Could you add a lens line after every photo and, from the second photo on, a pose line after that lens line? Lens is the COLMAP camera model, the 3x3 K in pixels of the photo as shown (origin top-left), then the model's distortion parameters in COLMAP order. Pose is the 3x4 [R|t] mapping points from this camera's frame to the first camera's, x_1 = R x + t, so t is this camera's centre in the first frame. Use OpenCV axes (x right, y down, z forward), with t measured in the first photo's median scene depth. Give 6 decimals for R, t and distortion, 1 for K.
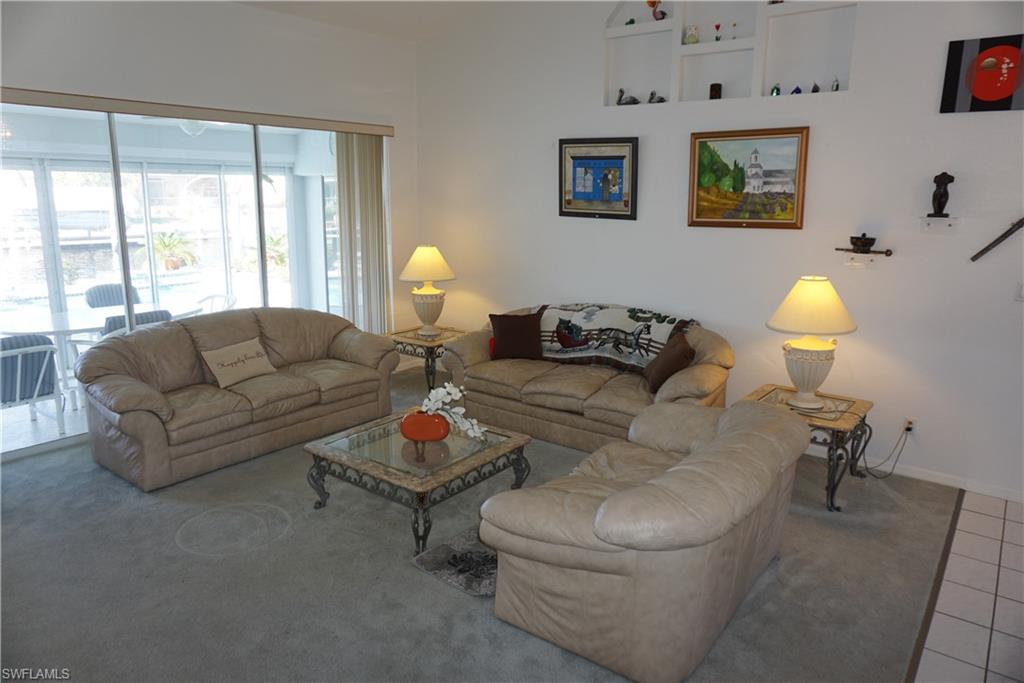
lens RADIAL K [[687.6, 0, 512.0], [0, 687.6, 341.5], [0, 0, 1]] dist [-0.040391, 0.034944]
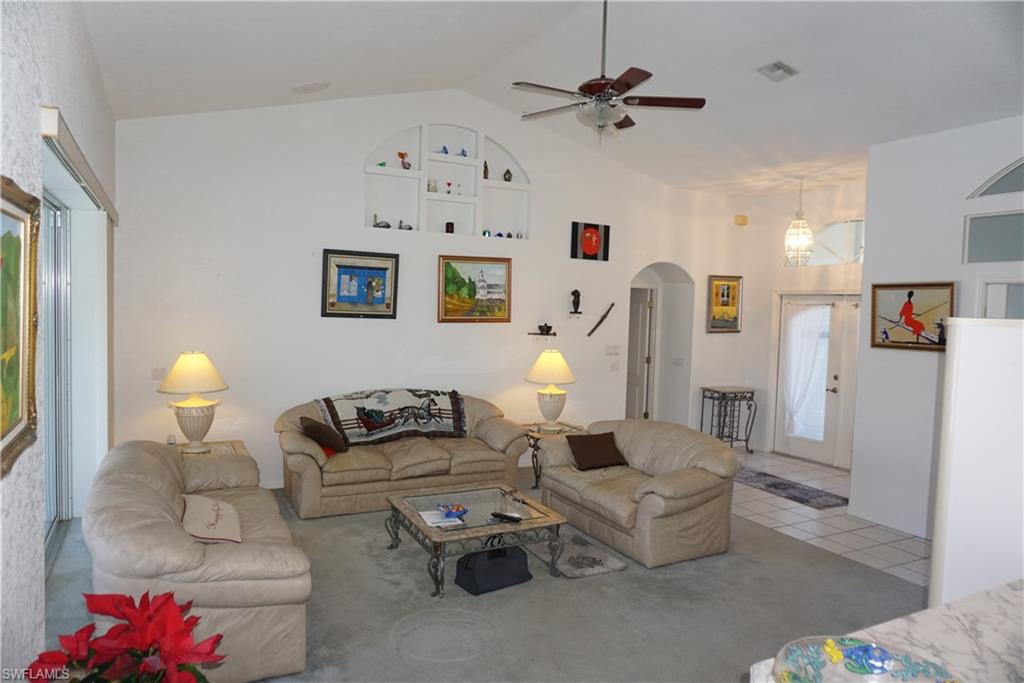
lens RADIAL K [[687.6, 0, 512.0], [0, 687.6, 341.5], [0, 0, 1]] dist [-0.040391, 0.034944]
pose [[0.426826, -0.052934, 0.902783, -0.913692], [0.166634, 0.985796, -0.020982, -0.080059], [-0.888849, 0.159390, 0.429584, 0.301618]]
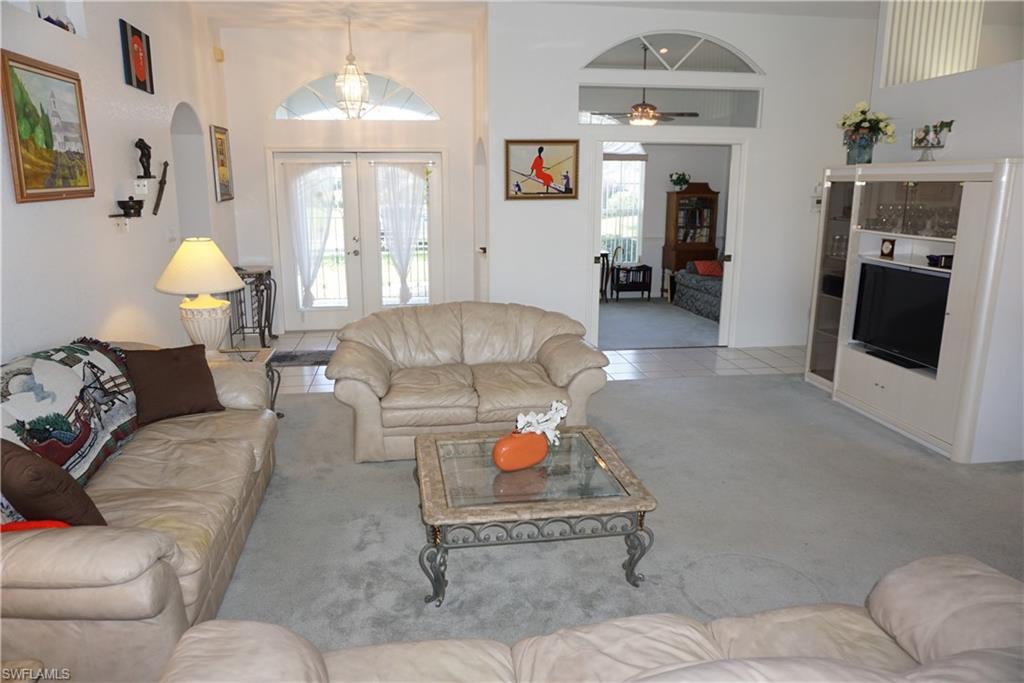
lens RADIAL K [[682.8, 0, 512.0], [0, 682.8, 341.5], [0, 0, 1]] dist [-0.064129, 0.040393]
pose [[-0.733037, -0.167586, 0.659221, -0.490374], [0.130709, 0.916404, 0.378311, -0.225967], [-0.667512, 0.363482, -0.649853, 1.154268]]
